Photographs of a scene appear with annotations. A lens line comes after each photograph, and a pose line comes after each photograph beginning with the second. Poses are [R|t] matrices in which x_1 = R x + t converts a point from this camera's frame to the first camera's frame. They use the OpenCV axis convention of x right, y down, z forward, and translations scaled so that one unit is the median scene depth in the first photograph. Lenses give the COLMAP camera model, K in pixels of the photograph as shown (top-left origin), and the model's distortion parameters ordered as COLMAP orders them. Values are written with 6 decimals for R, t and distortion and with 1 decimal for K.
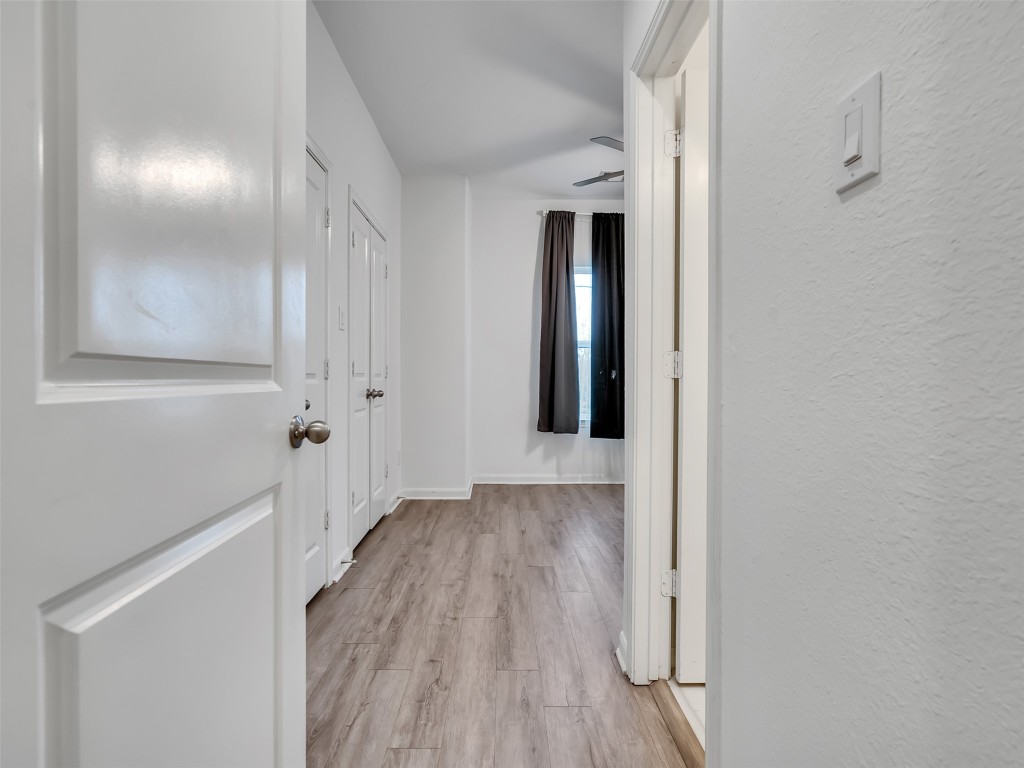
lens RADIAL K [[521.6, 0, 512.5], [0, 521.6, 384.2], [0, 0, 1]] dist [-0.009129, 0.004458]
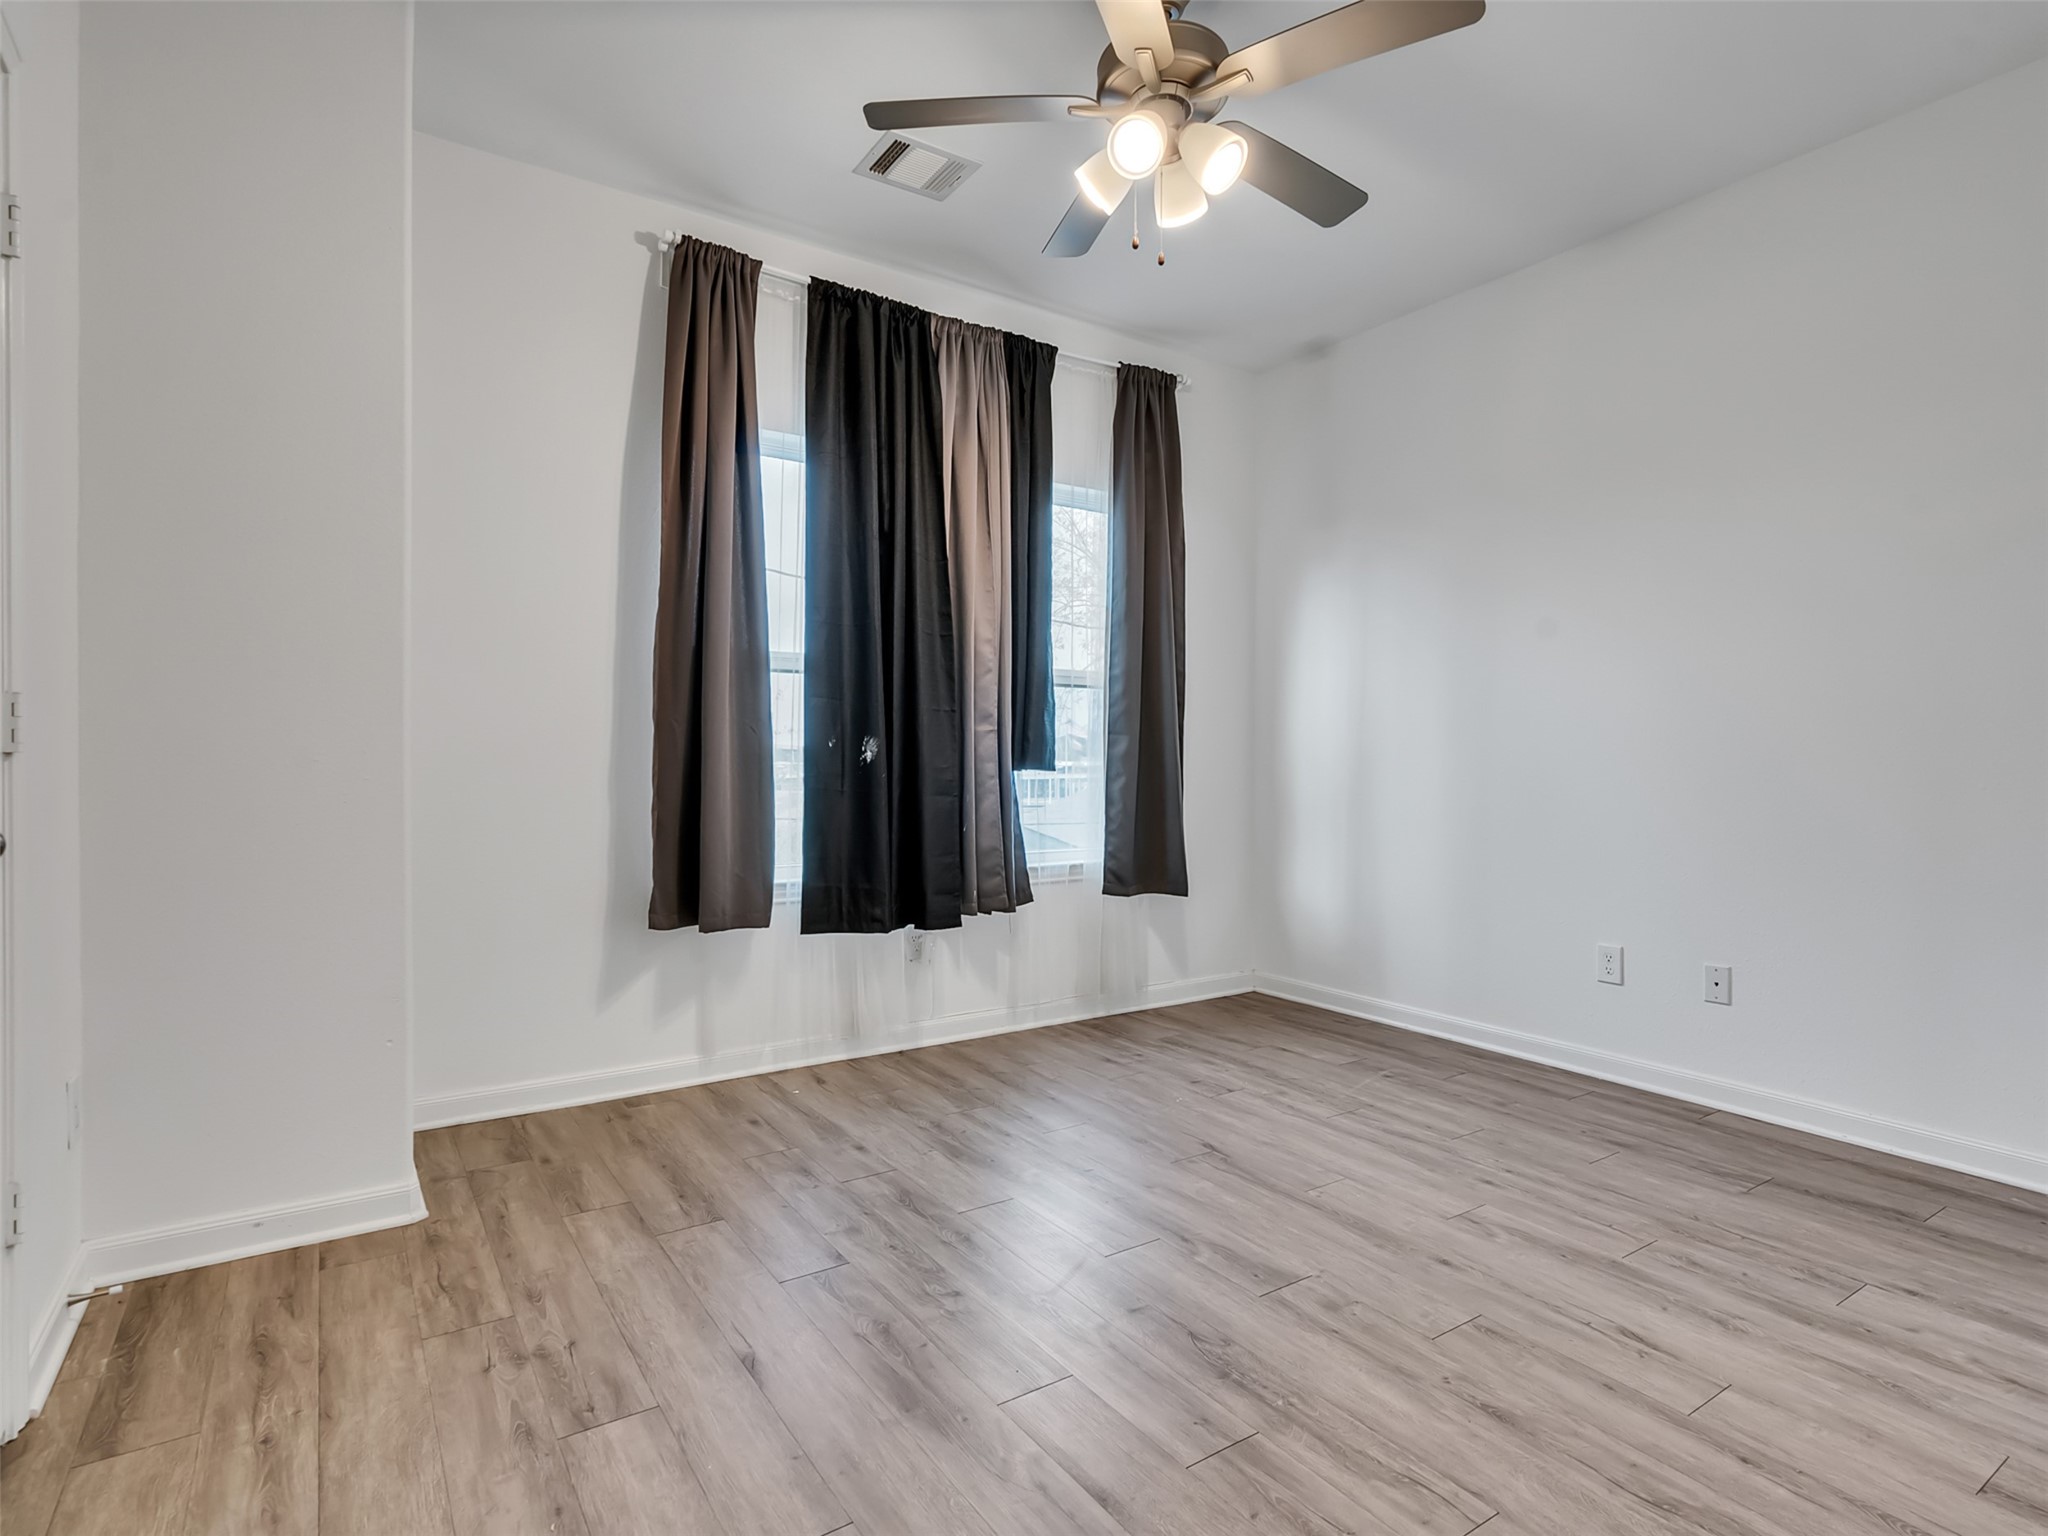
lens RADIAL K [[1043.3, 0, 1022.9], [0, 1043.3, 769.3], [0, 0, 1]] dist [-0.009129, 0.004458]
pose [[0.840892, -0.003690, 0.541191, -0.109074], [0.002238, 0.999992, 0.003341, -0.008670], [-0.541199, -0.001598, 0.840893, 0.380361]]
